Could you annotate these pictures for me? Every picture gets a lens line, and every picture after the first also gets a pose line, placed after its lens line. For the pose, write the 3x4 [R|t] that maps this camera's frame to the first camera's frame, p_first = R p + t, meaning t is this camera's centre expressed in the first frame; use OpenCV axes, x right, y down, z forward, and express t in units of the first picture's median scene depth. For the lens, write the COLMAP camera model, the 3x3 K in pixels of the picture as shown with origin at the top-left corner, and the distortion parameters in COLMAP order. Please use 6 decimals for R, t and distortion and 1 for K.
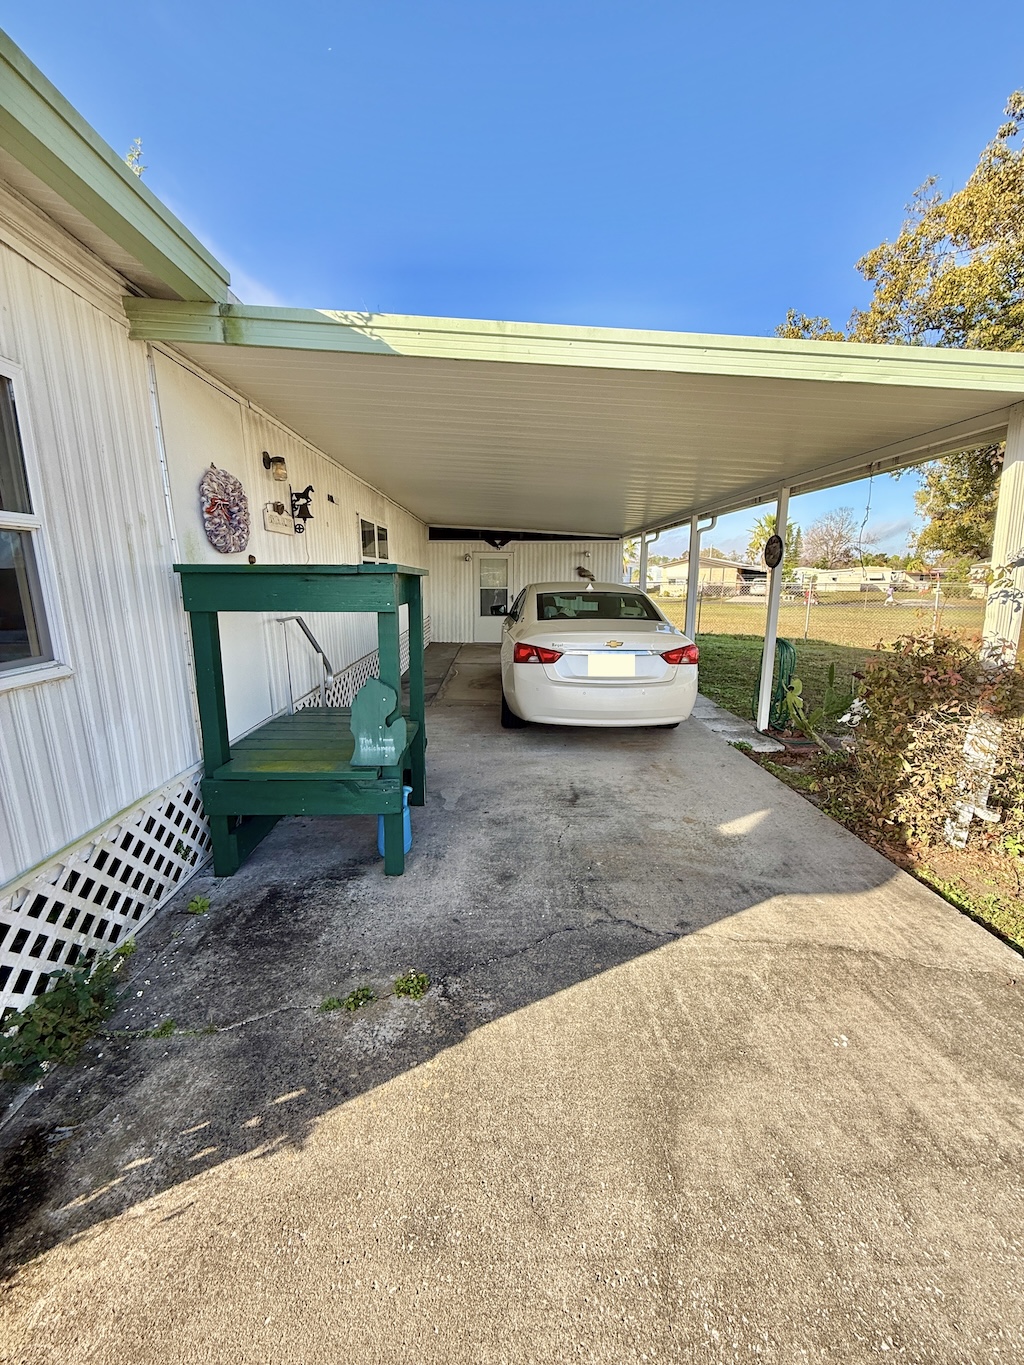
lens RADIAL K [[544.9, 0, 514.0], [0, 544.9, 684.5], [0, 0, 1]] dist [-0.002169, 0.000088]
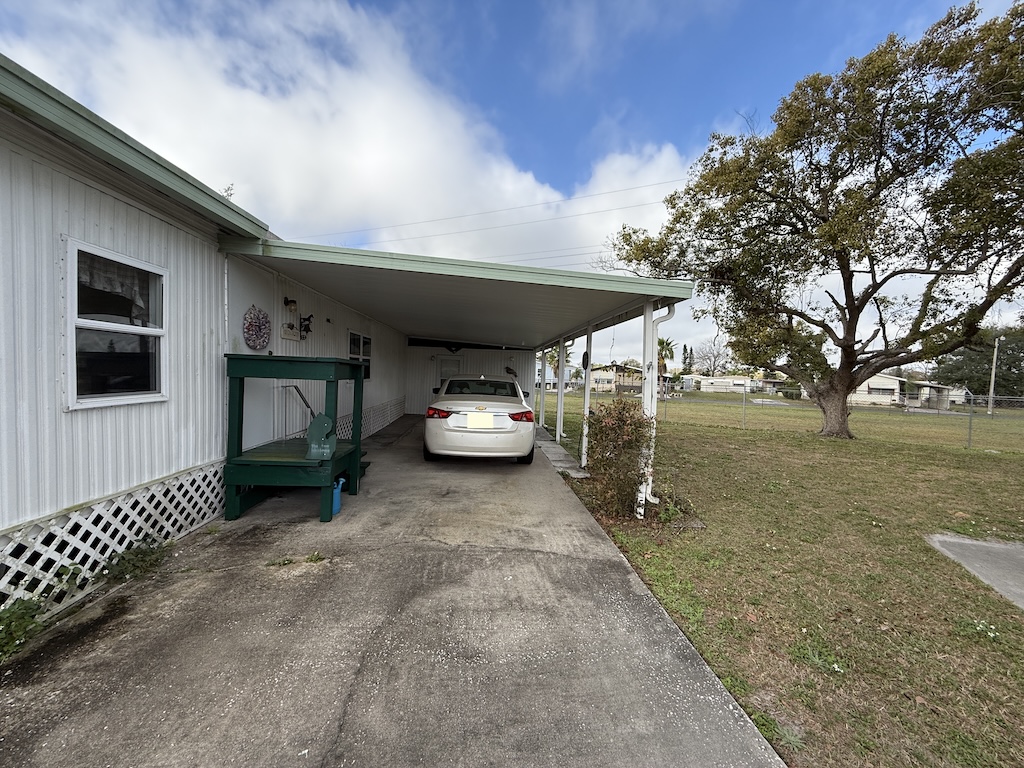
lens RADIAL K [[408.8, 0, 510.3], [0, 408.8, 387.5], [0, 0, 1]] dist [-0.002169, 0.000088]
pose [[0.998250, 0.034668, 0.047899, 0.328860], [-0.026427, 0.986262, -0.163061, 0.110718], [-0.052894, 0.161510, 0.985453, -0.477429]]
